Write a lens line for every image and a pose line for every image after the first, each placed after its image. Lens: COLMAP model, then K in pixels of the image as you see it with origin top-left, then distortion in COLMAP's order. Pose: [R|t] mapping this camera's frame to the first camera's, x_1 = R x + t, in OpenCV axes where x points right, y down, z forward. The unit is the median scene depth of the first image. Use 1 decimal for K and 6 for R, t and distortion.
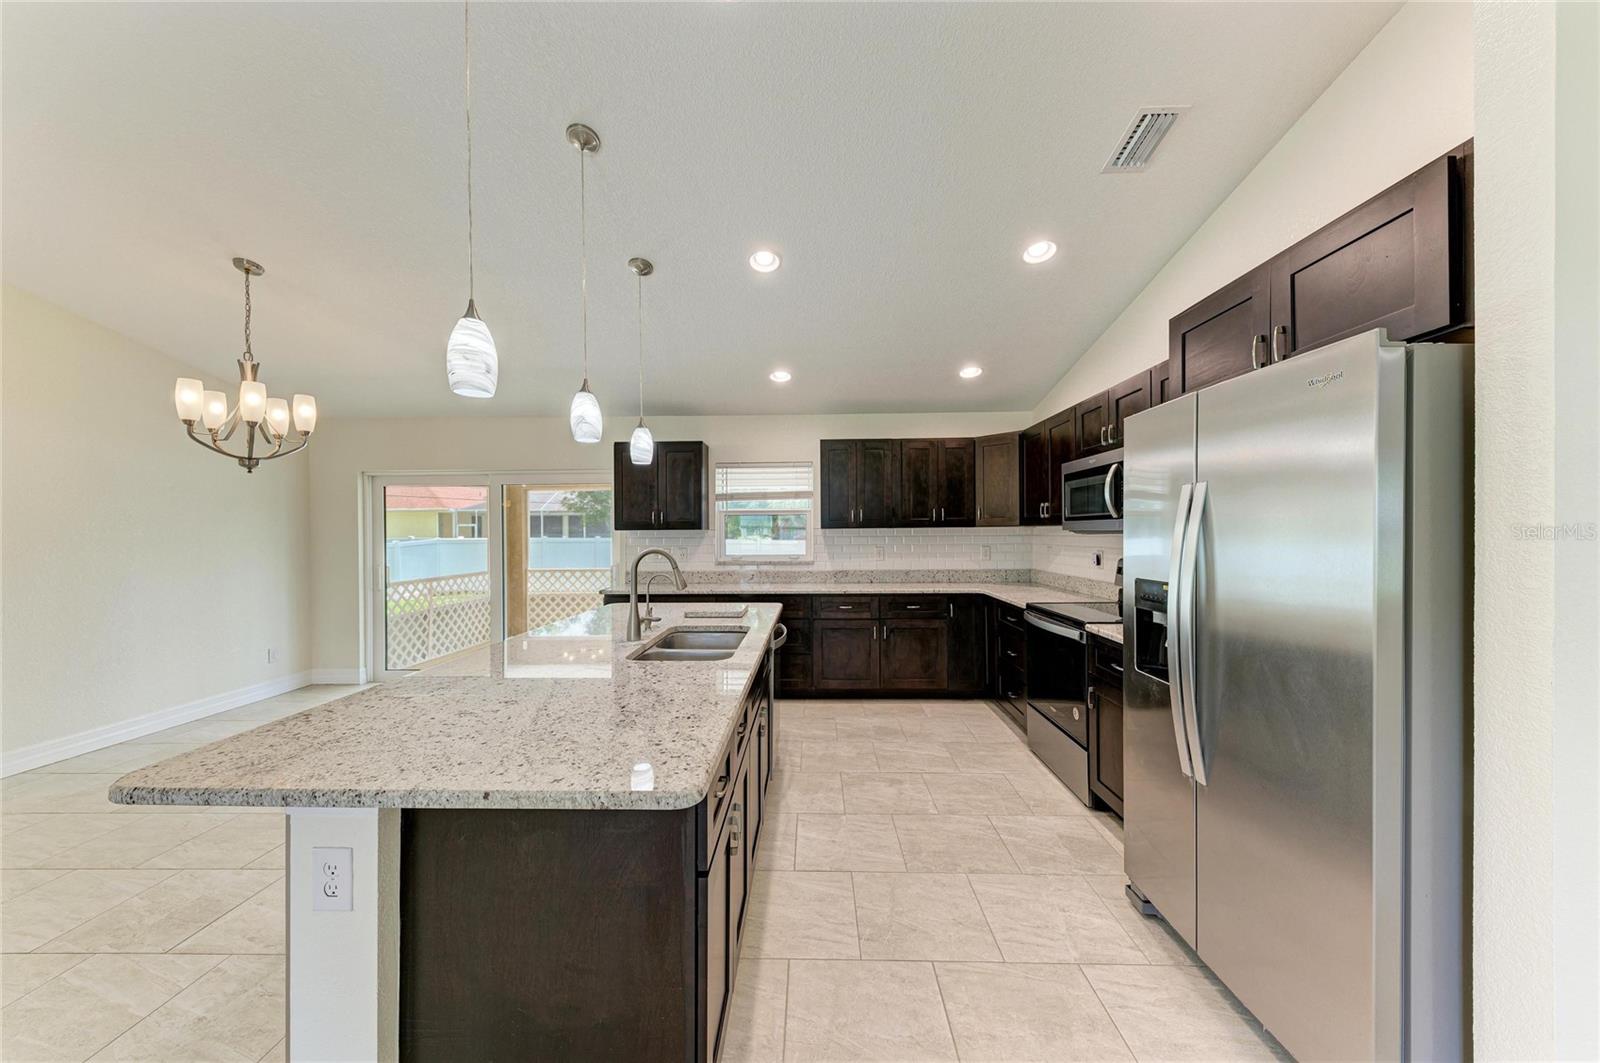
lens RADIAL K [[551.1, 0, 800.3], [0, 551.1, 534.2], [0, 0, 1]] dist [0.022981, -0.007825]
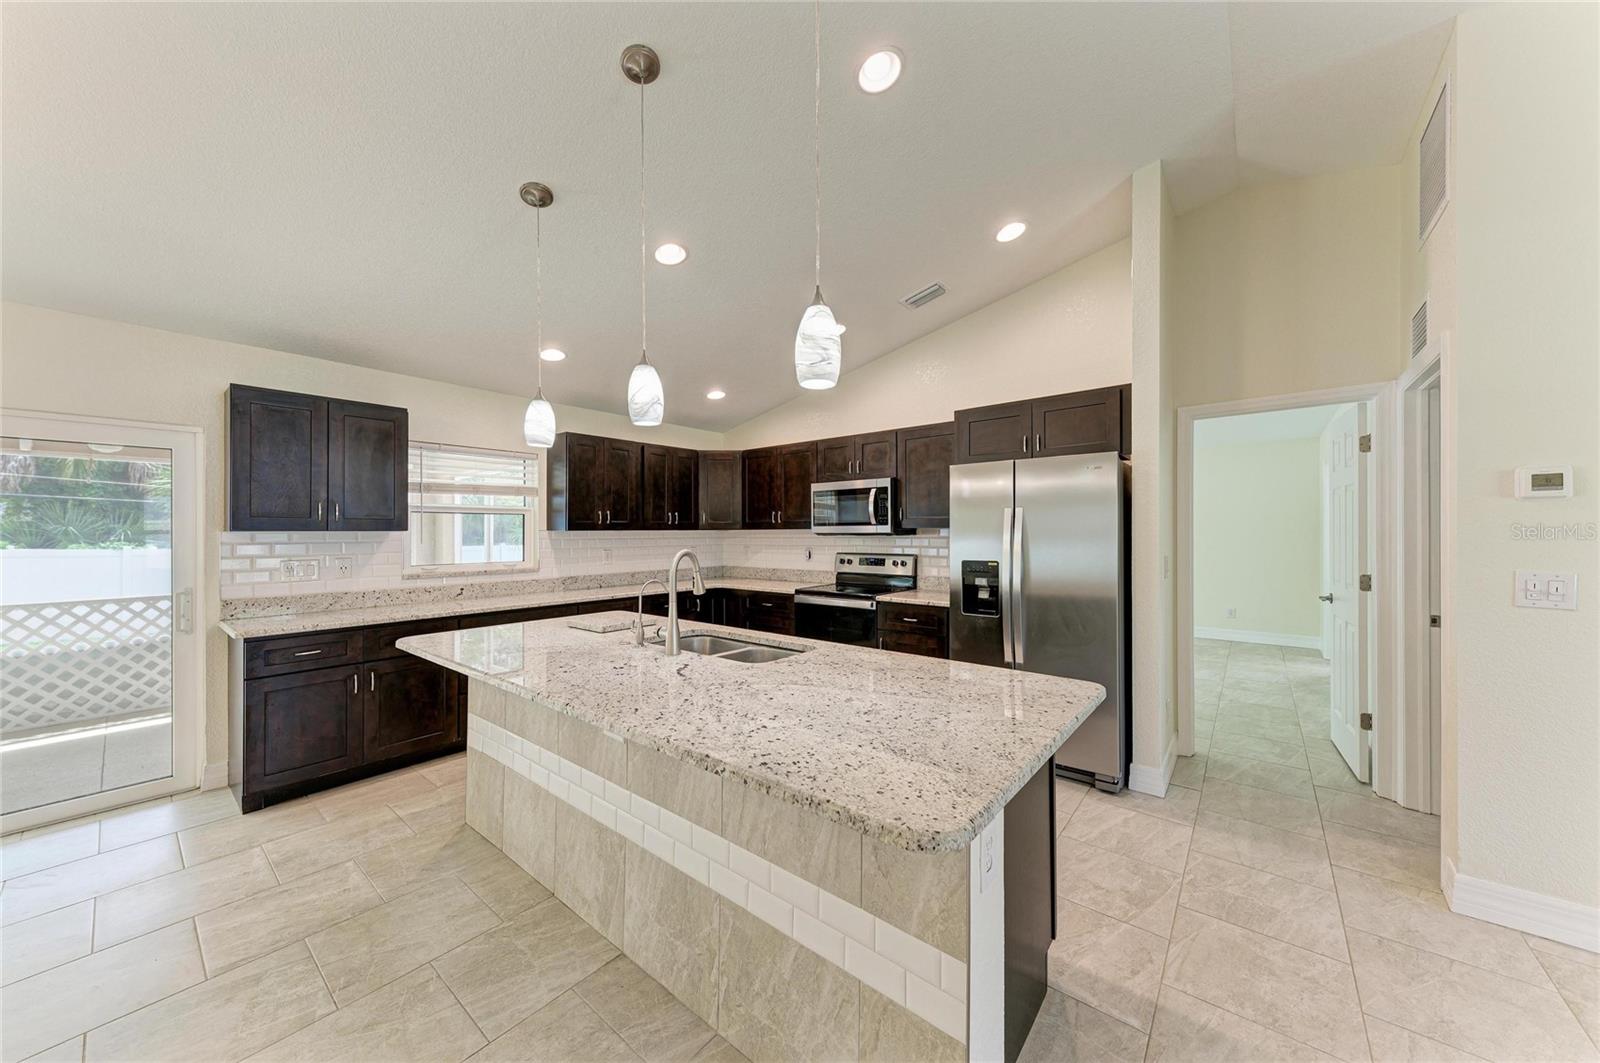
lens RADIAL K [[551.1, 0, 800.3], [0, 551.1, 534.2], [0, 0, 1]] dist [0.022981, -0.007825]
pose [[0.613777, 0.002575, 0.789475, -0.457907], [0.003837, 0.999973, -0.006245, 0.002896], [-0.789470, 0.006862, 0.613751, 0.152207]]
